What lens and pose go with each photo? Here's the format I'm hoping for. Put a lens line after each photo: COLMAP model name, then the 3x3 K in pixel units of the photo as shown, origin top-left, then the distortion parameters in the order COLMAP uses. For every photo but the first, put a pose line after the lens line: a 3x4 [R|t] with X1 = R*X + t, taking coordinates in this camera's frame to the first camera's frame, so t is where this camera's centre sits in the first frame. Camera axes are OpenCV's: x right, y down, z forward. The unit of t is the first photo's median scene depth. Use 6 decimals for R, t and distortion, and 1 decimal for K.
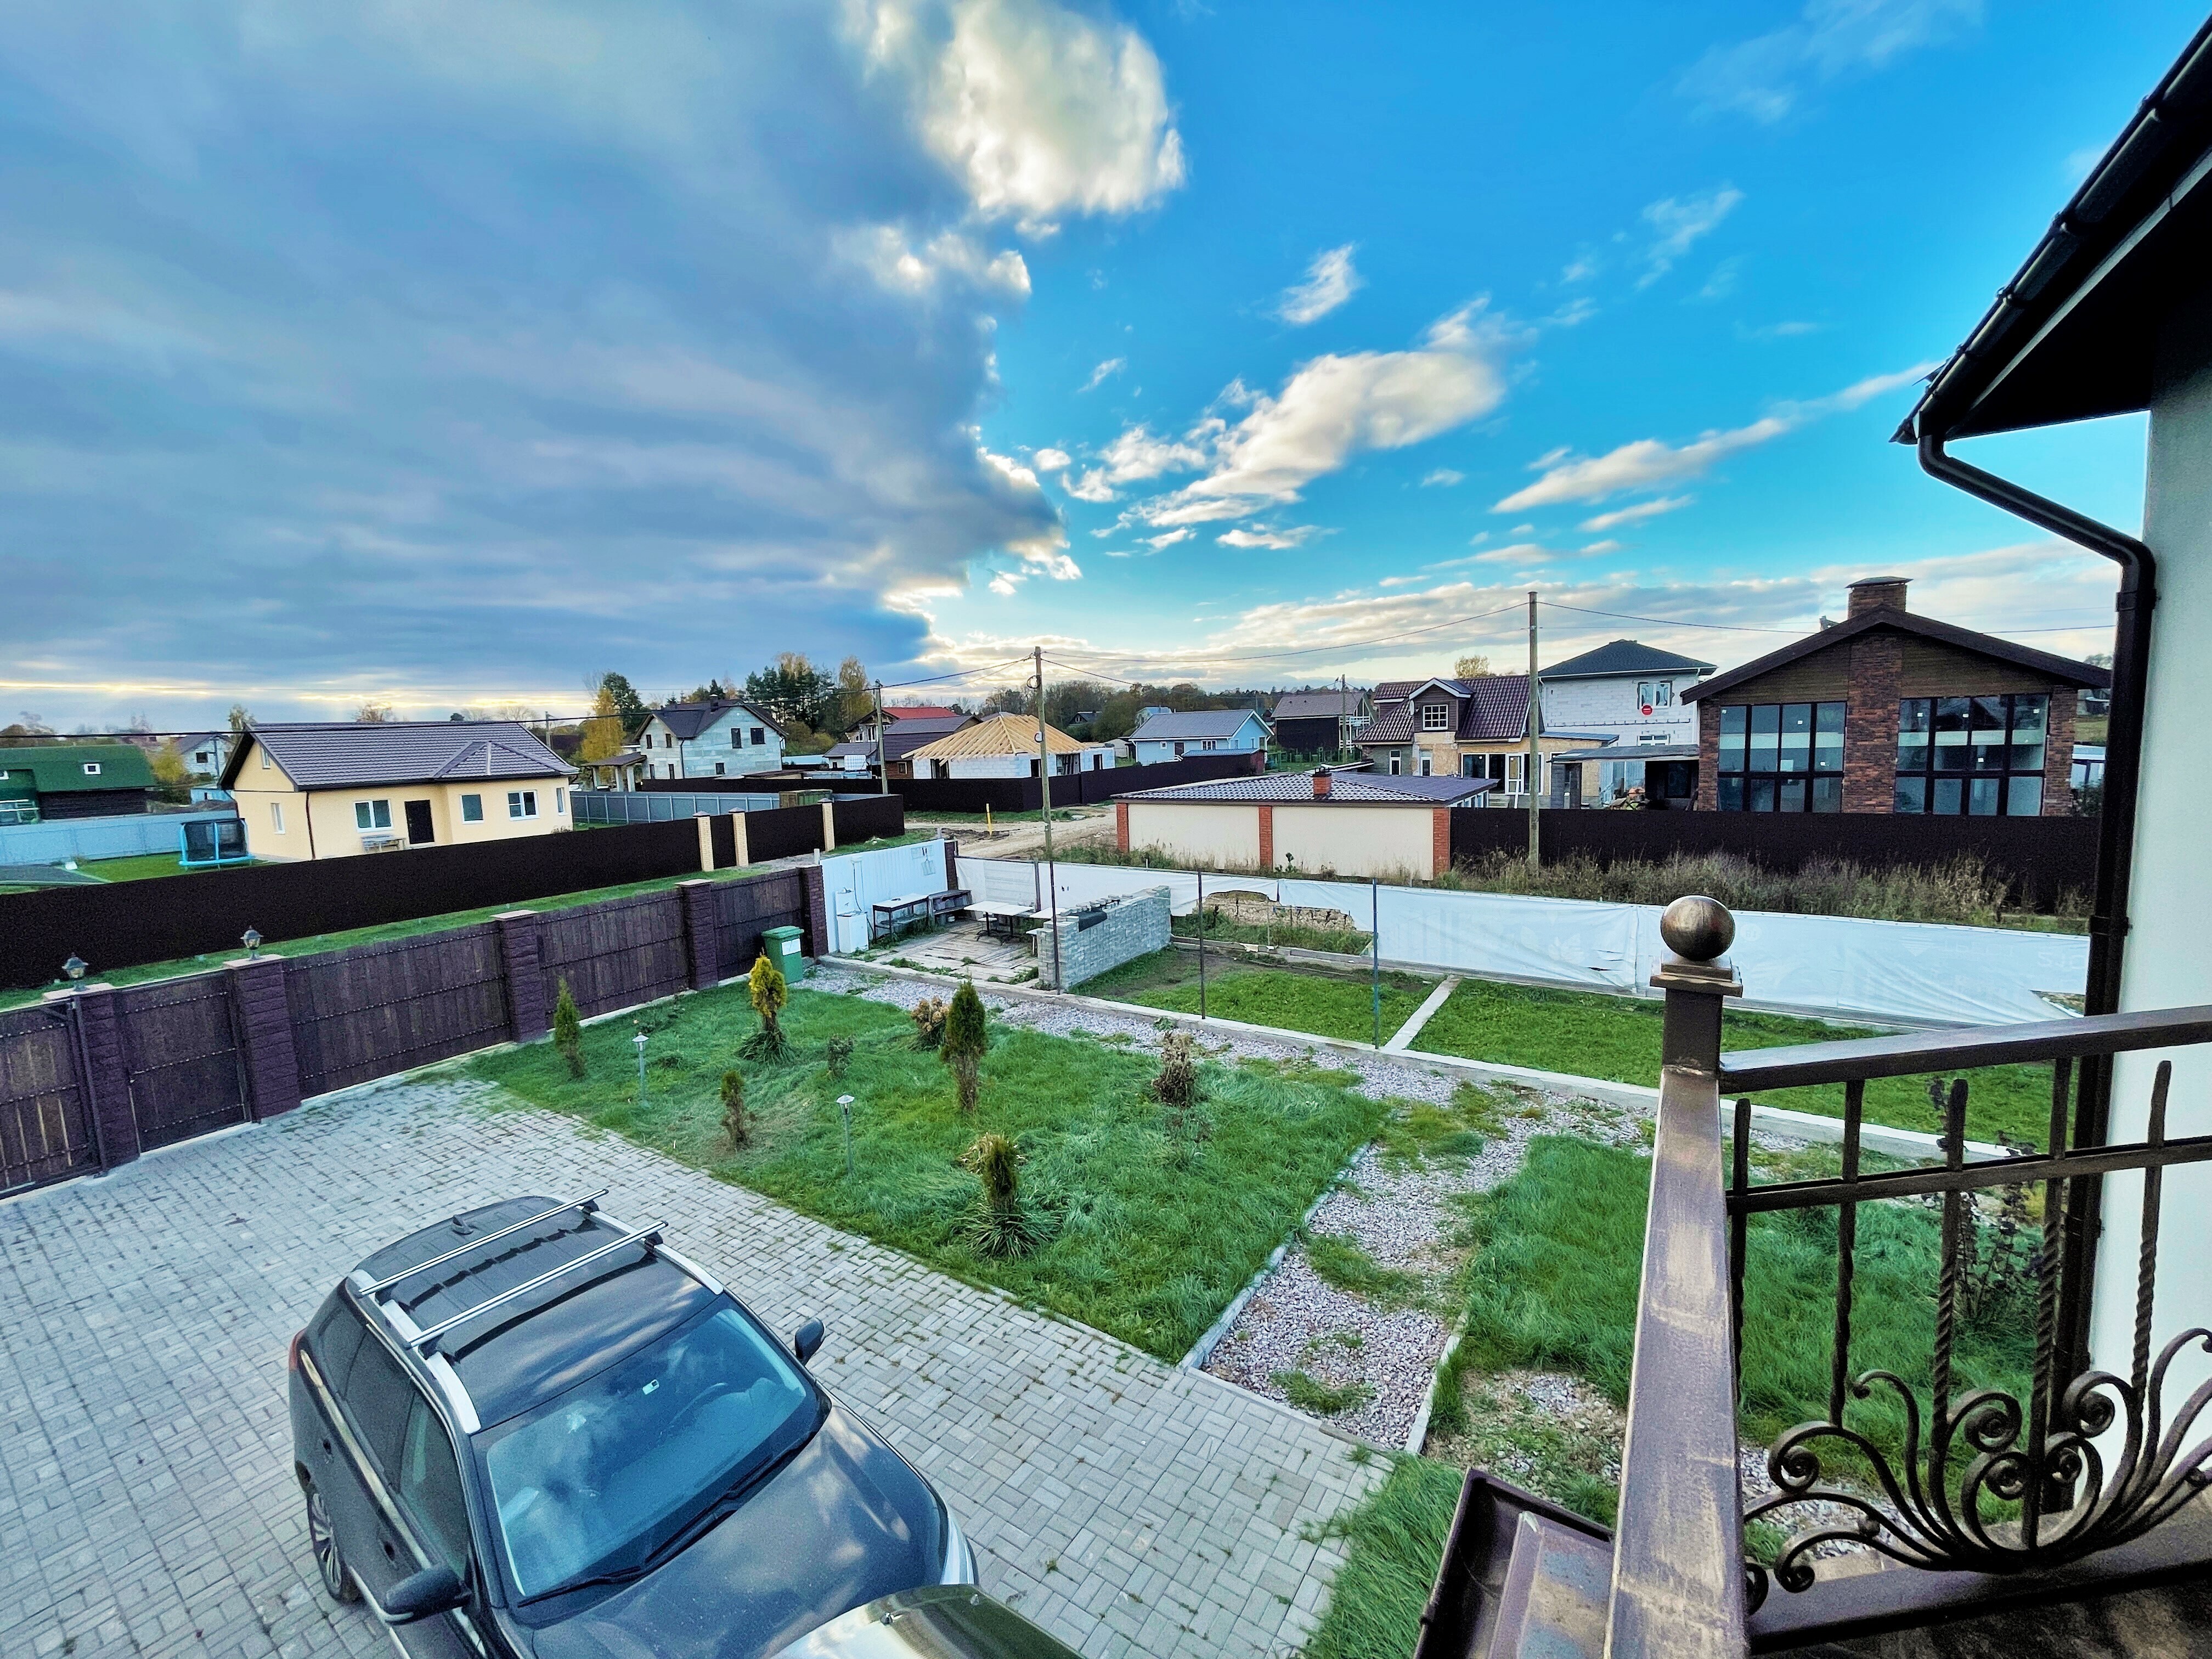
lens RADIAL K [[897.5, 0, 1094.7], [0, 897.5, 812.6], [0, 0, 1]] dist [-0.000449, 0.000347]
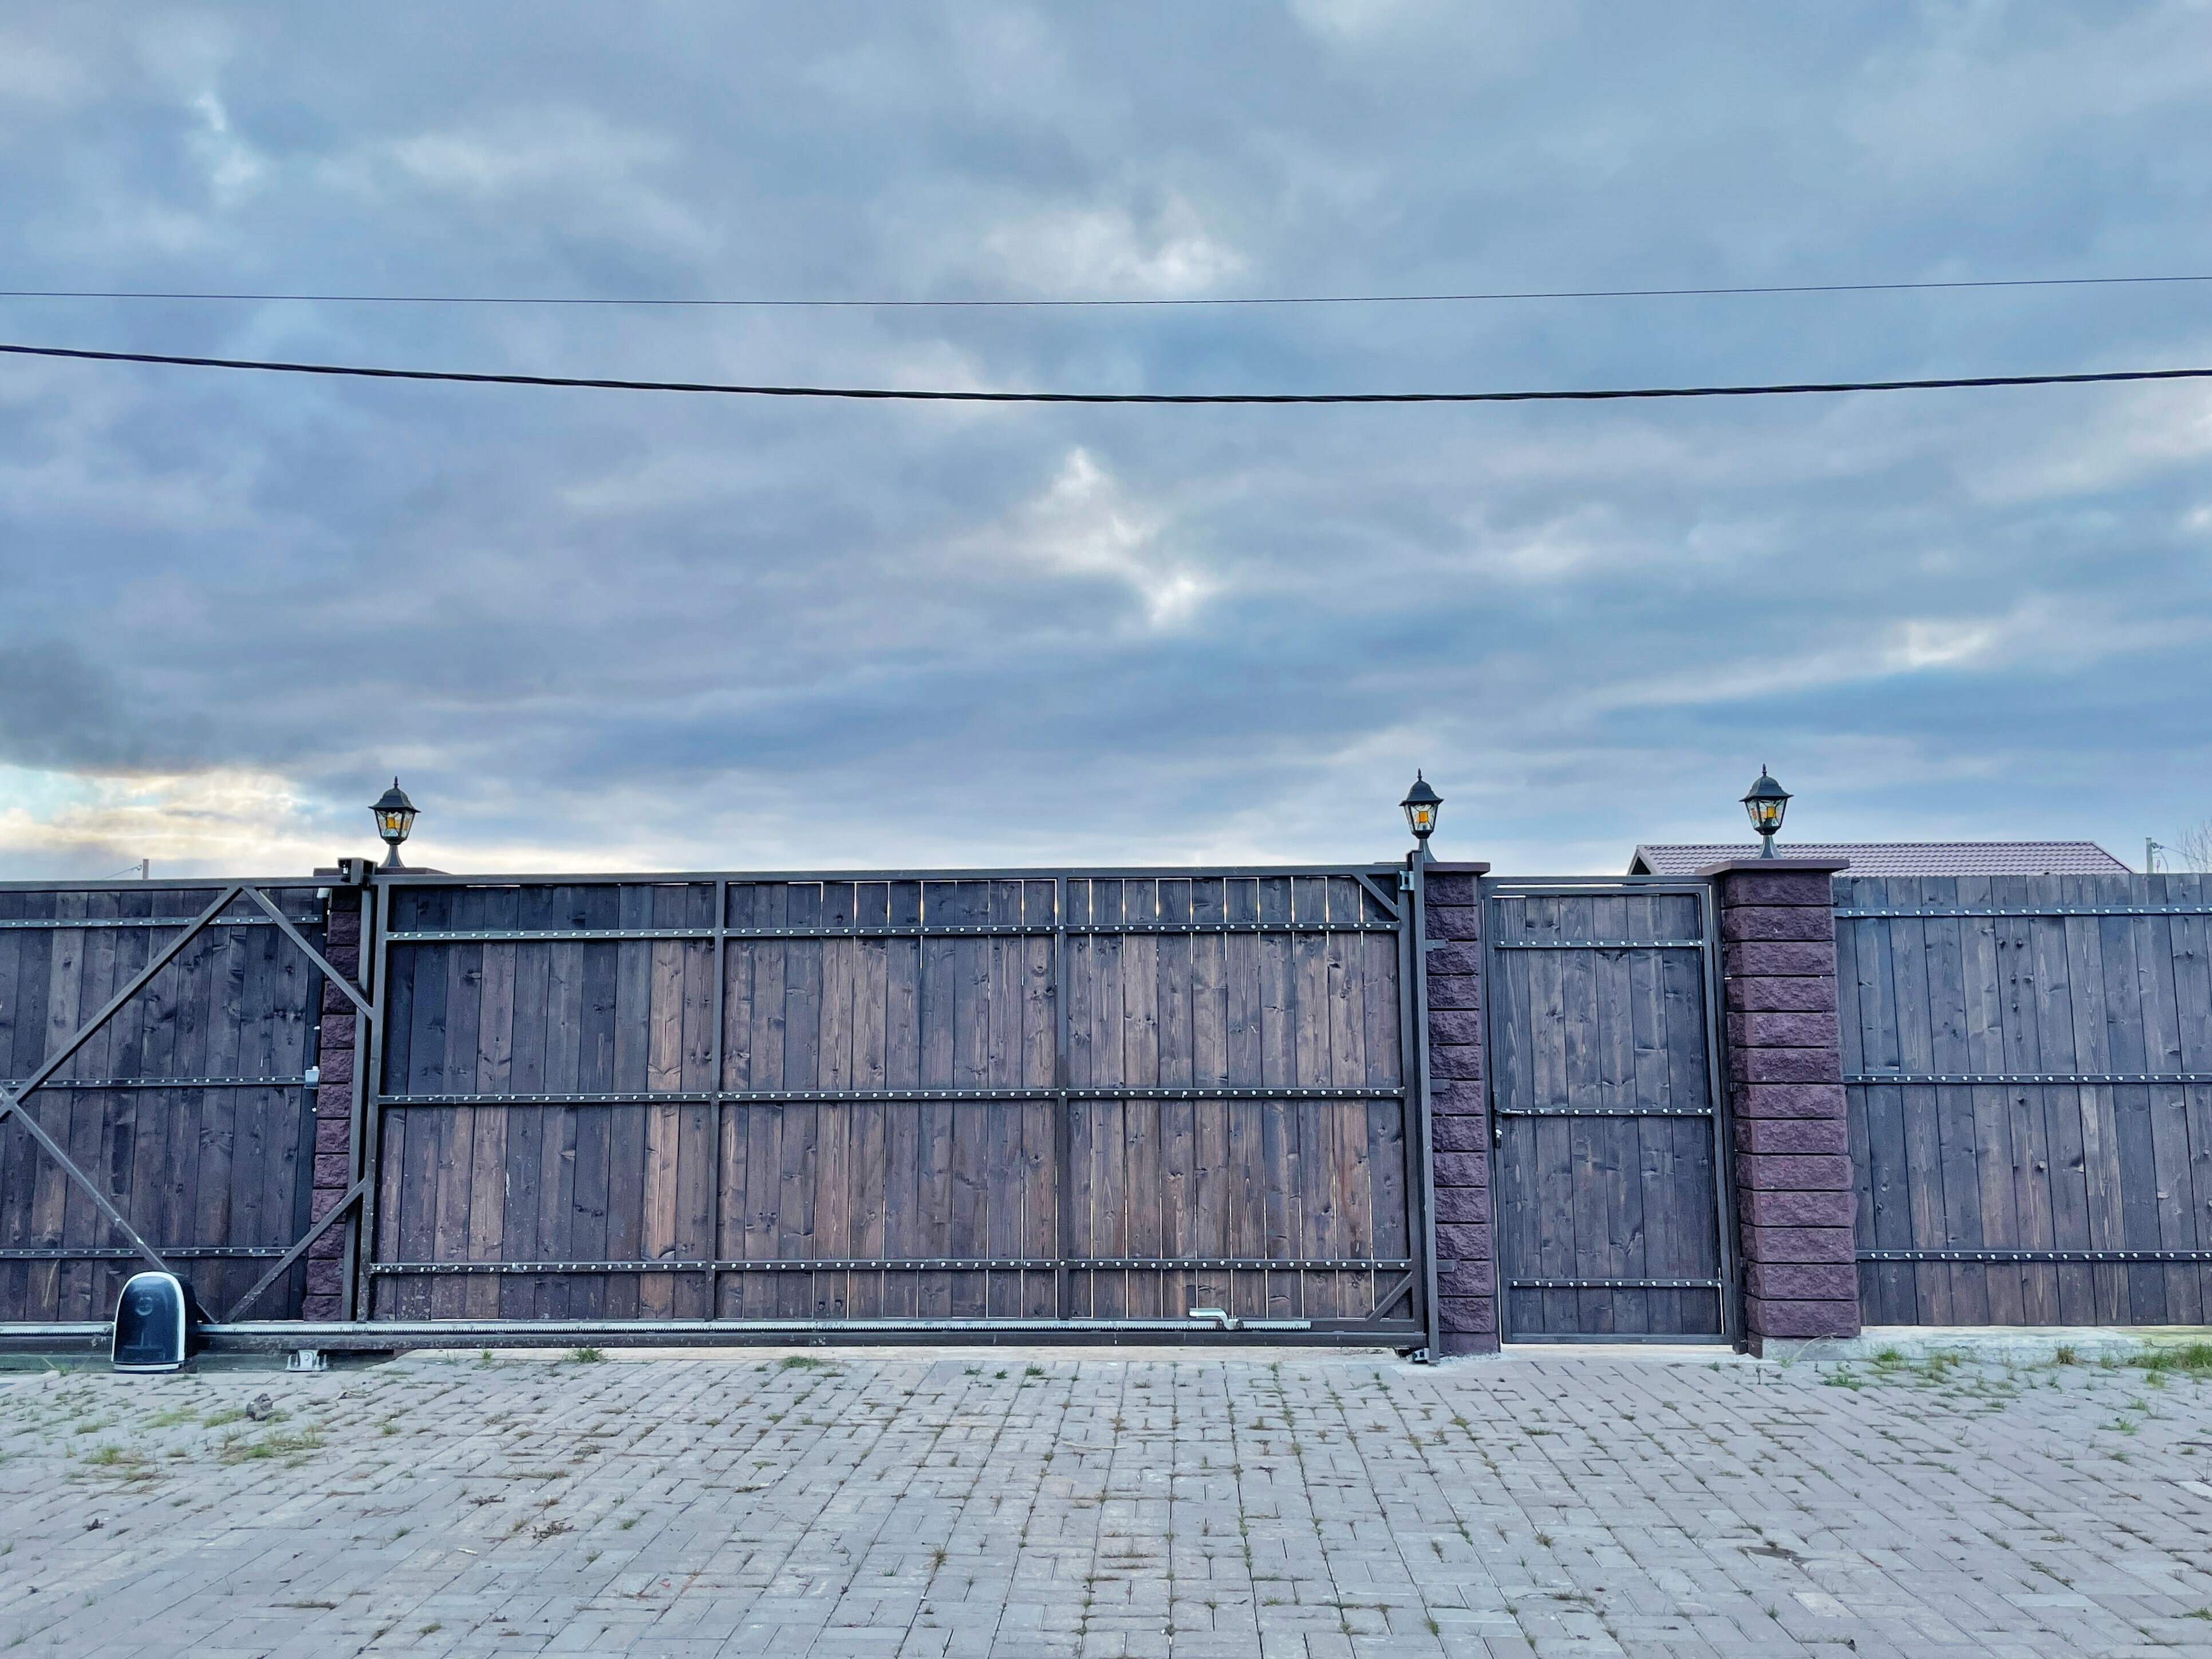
lens RADIAL K [[1745.2, 0, 1098.2], [0, 1745.2, 831.8], [0, 0, 1]] dist [0.012174, -0.001215]
pose [[0.513854, -0.081073, -0.854038, -0.589839], [-0.106458, 0.981803, -0.157255, 0.342349], [0.851247, 0.171726, 0.495873, 0.532034]]
